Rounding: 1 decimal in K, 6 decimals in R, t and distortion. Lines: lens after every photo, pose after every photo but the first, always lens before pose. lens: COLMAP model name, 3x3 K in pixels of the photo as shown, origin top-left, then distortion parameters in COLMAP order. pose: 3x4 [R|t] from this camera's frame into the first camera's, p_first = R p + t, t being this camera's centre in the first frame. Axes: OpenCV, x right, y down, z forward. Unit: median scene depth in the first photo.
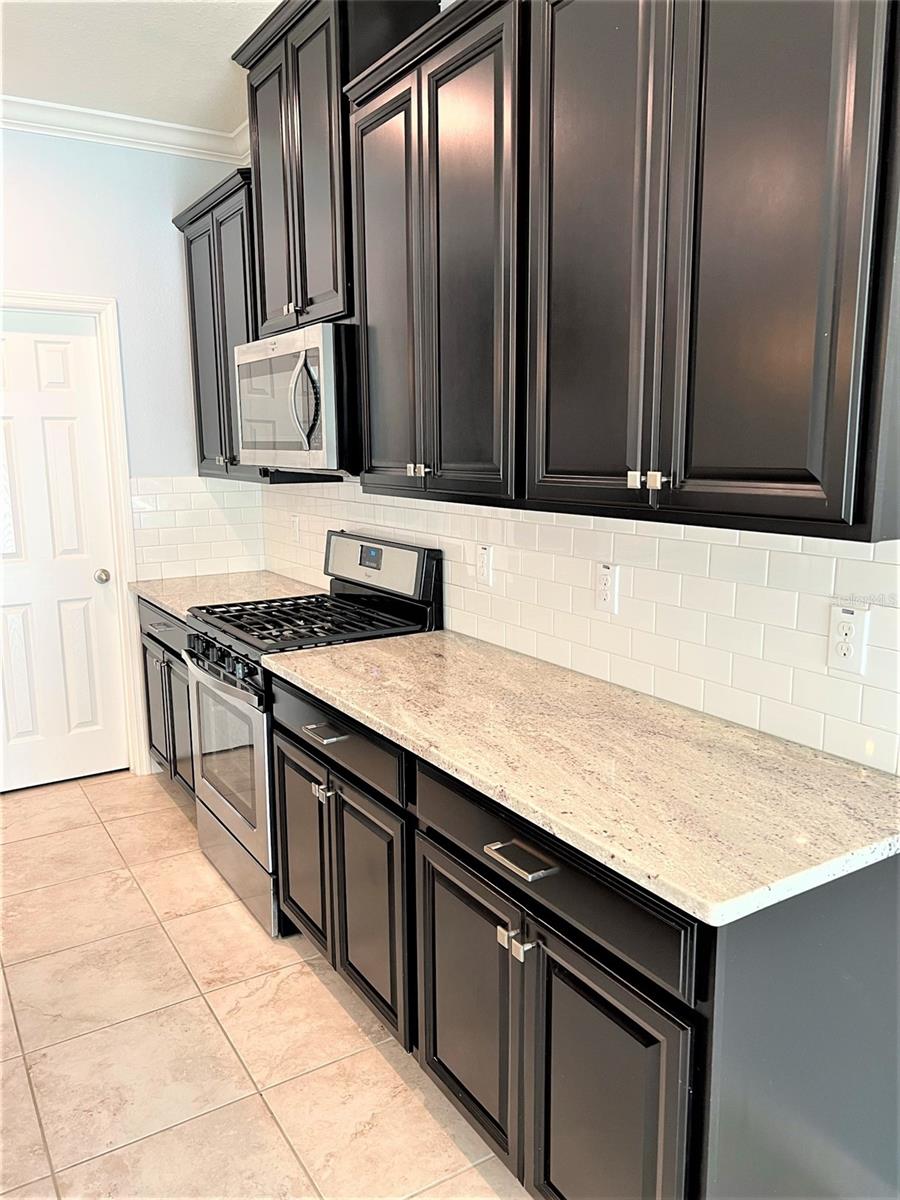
lens RADIAL K [[902.7, 0, 451.7], [0, 902.7, 605.5], [0, 0, 1]] dist [0.055180, -0.069558]
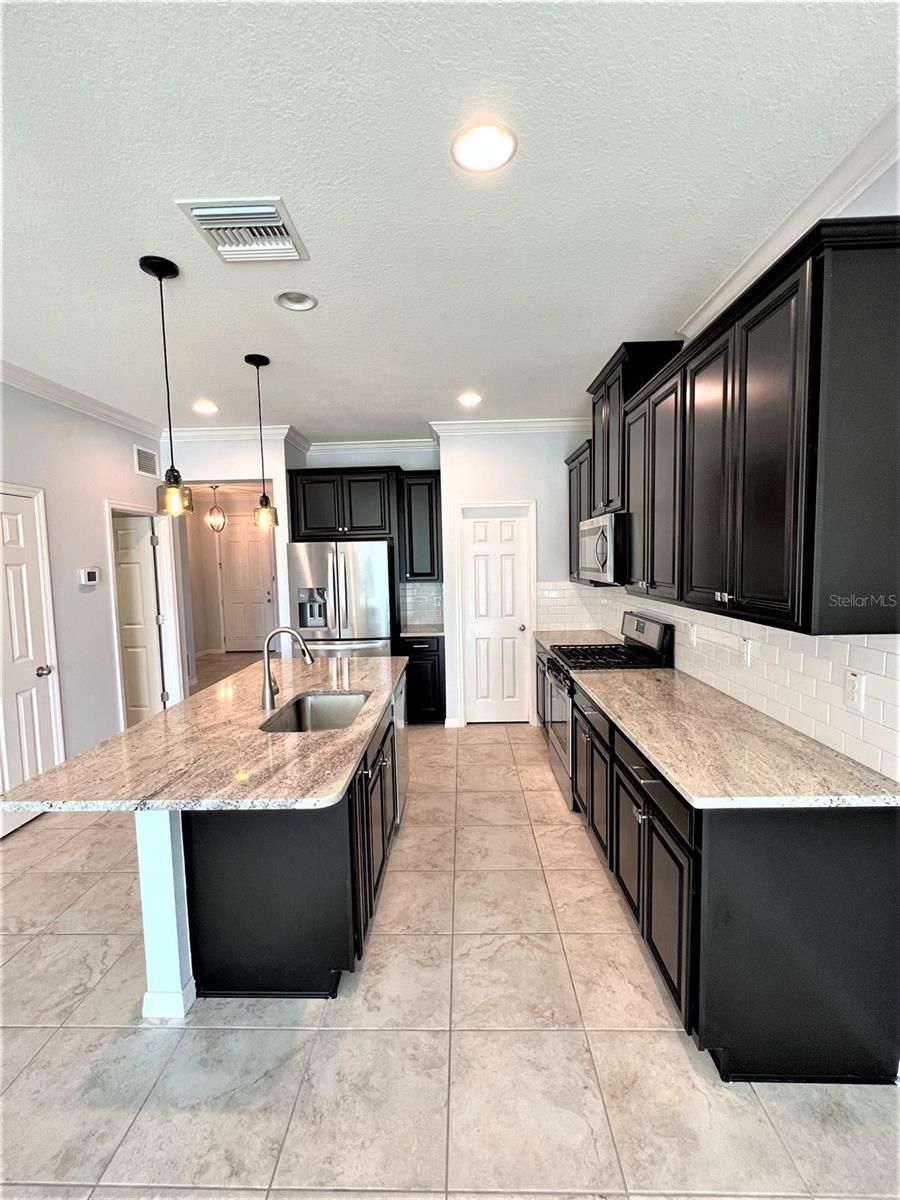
lens RADIAL K [[546.8, 0, 450.0], [0, 546.8, 600.0], [0, 0, 1]] dist [0.000405, 0.000222]
pose [[0.832086, 0.034380, -0.553580, 0.248129], [-0.083212, 0.994519, -0.063312, -0.003389], [0.548369, 0.098745, 0.830386, -0.217209]]
